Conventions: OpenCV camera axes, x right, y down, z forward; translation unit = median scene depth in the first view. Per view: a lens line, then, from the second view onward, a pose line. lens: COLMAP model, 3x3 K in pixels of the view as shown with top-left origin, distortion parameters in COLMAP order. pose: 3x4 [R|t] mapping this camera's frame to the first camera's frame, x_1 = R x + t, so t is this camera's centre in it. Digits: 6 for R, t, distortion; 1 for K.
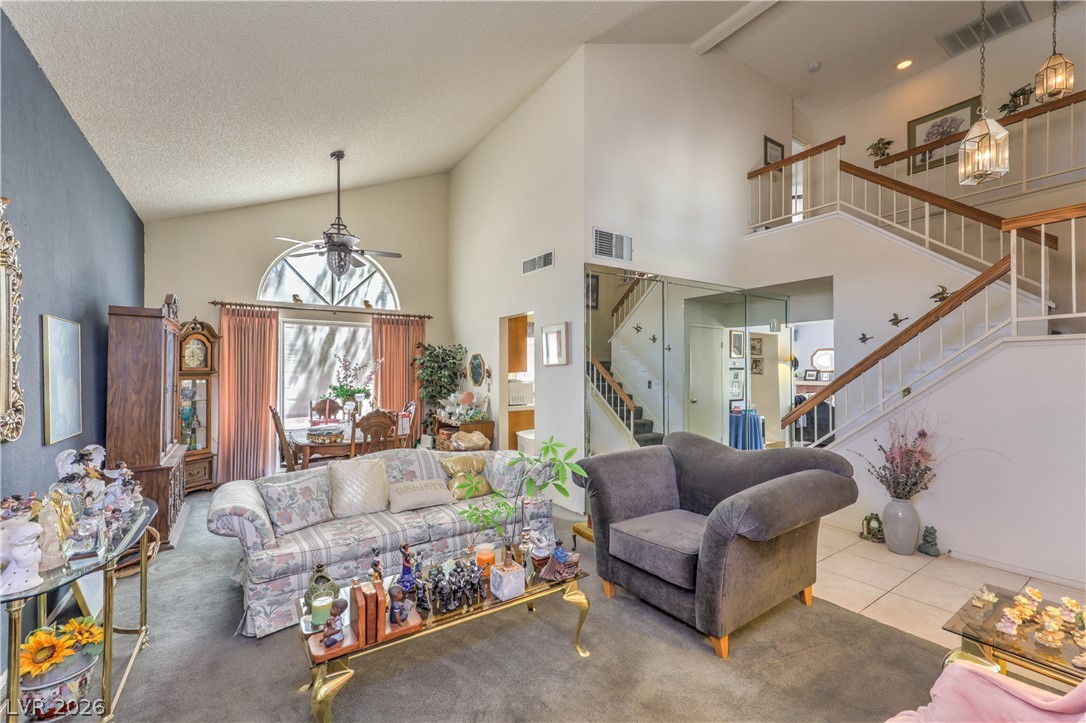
lens RADIAL K [[439.0, 0, 544.8], [0, 439.0, 370.5], [0, 0, 1]] dist [0.002903, -0.000099]
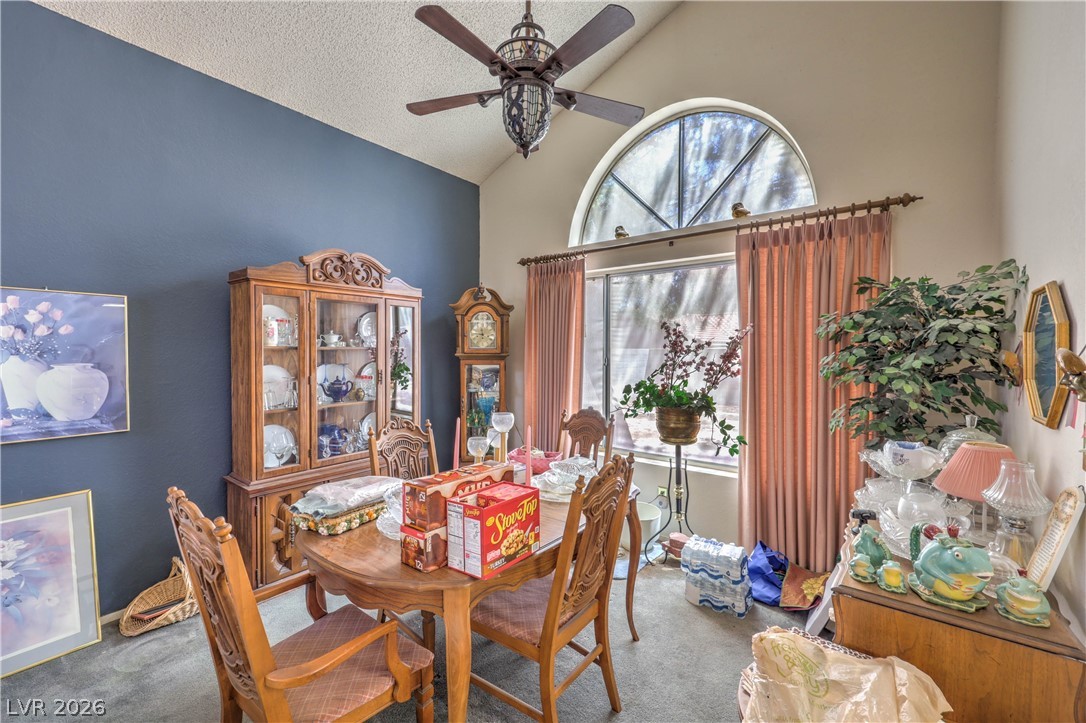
lens RADIAL K [[439.0, 0, 547.0], [0, 439.0, 360.3], [0, 0, 1]] dist [0.002903, -0.000099]
pose [[0.330004, 0.024076, -0.943673, -0.031965], [-0.000048, 0.999675, 0.025488, -0.005920], [0.943980, -0.008366, 0.329898, 0.688786]]
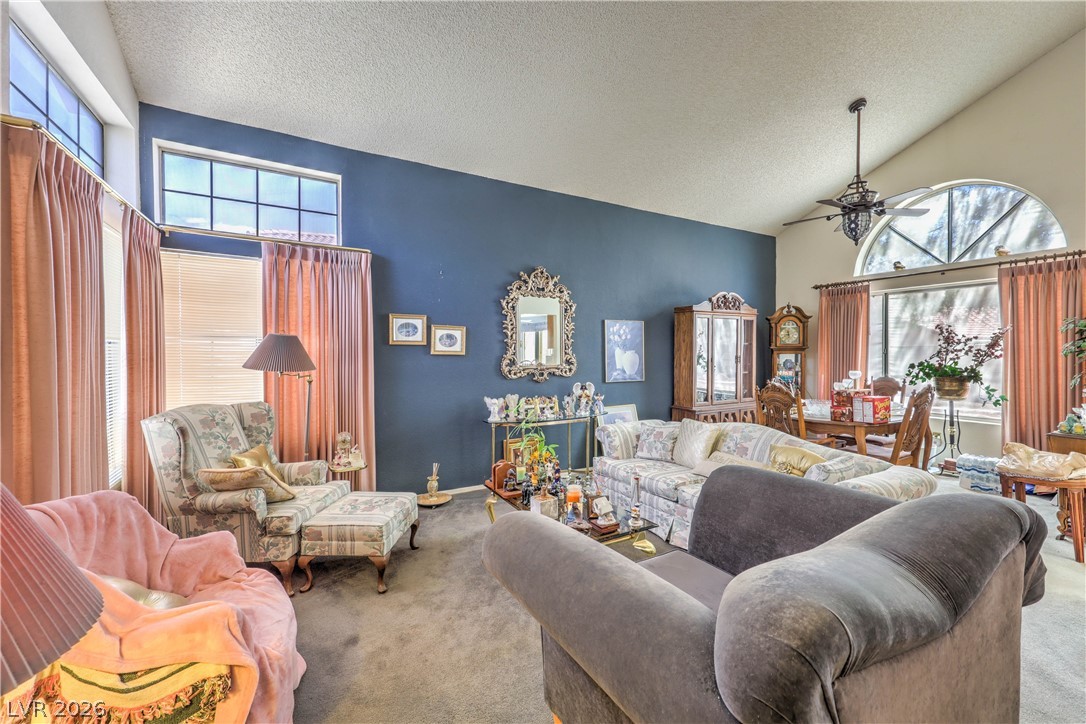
lens RADIAL K [[439.0, 0, 548.4], [0, 439.0, 357.0], [0, 0, 1]] dist [0.002903, -0.000099]
pose [[-0.067636, 0.014950, -0.997598, 0.373503], [0.007576, 0.999867, 0.014470, 0.004843], [0.997681, -0.006579, -0.067740, 0.336079]]
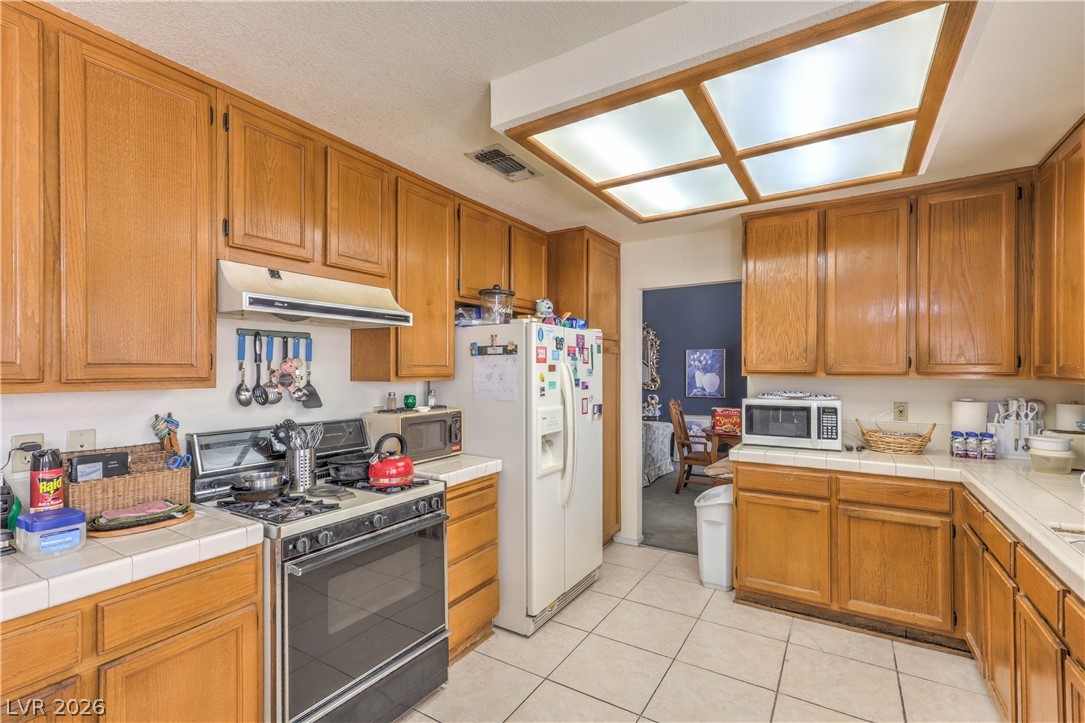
lens RADIAL K [[480.1, 0, 548.3], [0, 480.1, 367.5], [0, 0, 1]] dist [0.001984, 0.000211]
pose [[-0.910276, 0.003904, -0.413984, 0.358029], [0.005903, 0.999976, -0.003550, -0.005866], [0.413961, -0.005675, -0.910277, 1.359312]]
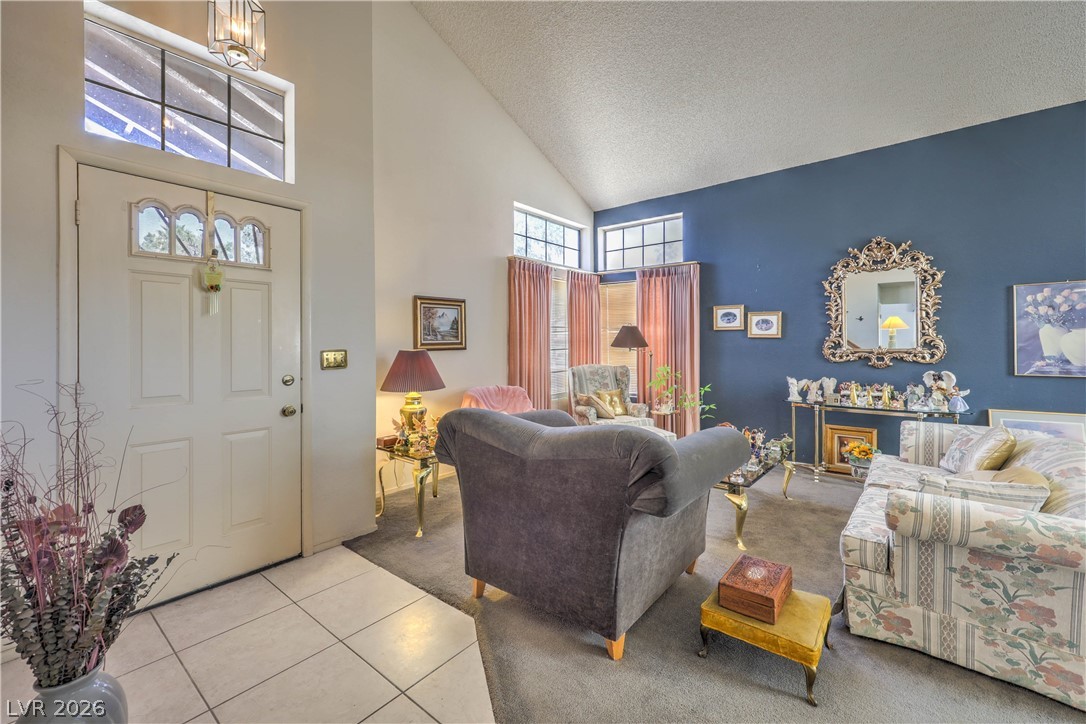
lens RADIAL K [[452.7, 0, 542.1], [0, 452.7, 343.0], [0, 0, 1]] dist [0.002894, -0.000416]
pose [[-0.960493, 0.010612, -0.278101, 0.298999], [0.012530, 0.999908, -0.005120, 0.018758], [0.278021, -0.008402, -0.960538, 0.793042]]
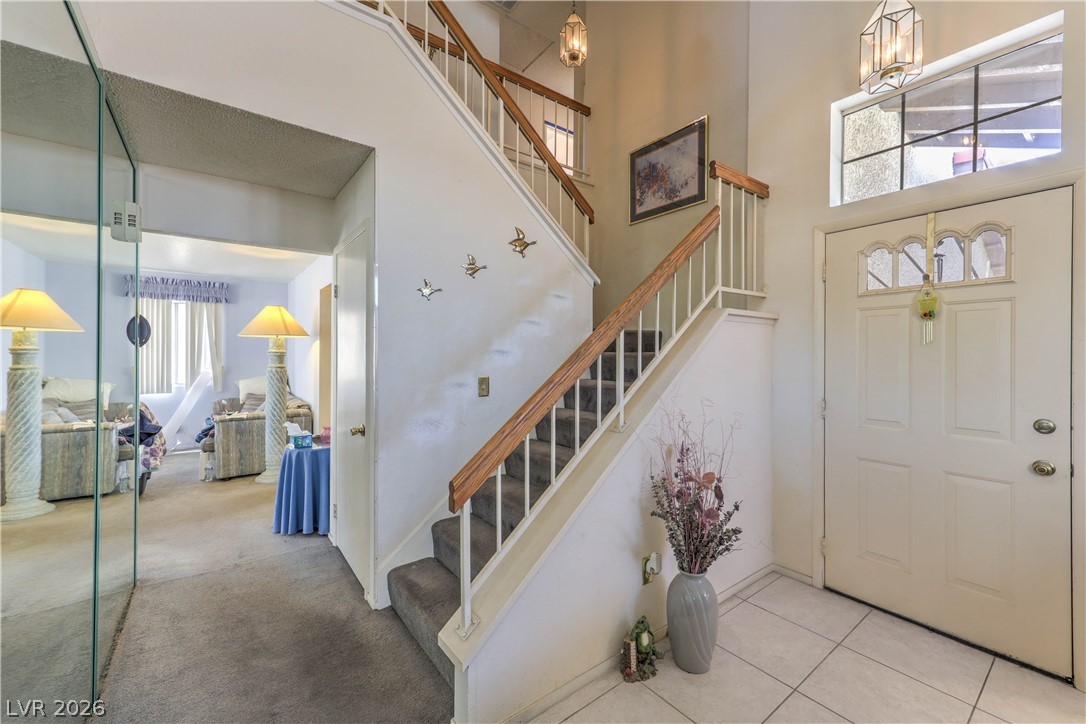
lens RADIAL K [[439.0, 0, 554.2], [0, 439.0, 359.0], [0, 0, 1]] dist [0.002903, -0.000099]
pose [[-0.064980, 0.000474, 0.997886, 0.130831], [-0.011014, 0.999939, -0.001192, 0.006343], [-0.997826, -0.011068, -0.064971, 0.673626]]
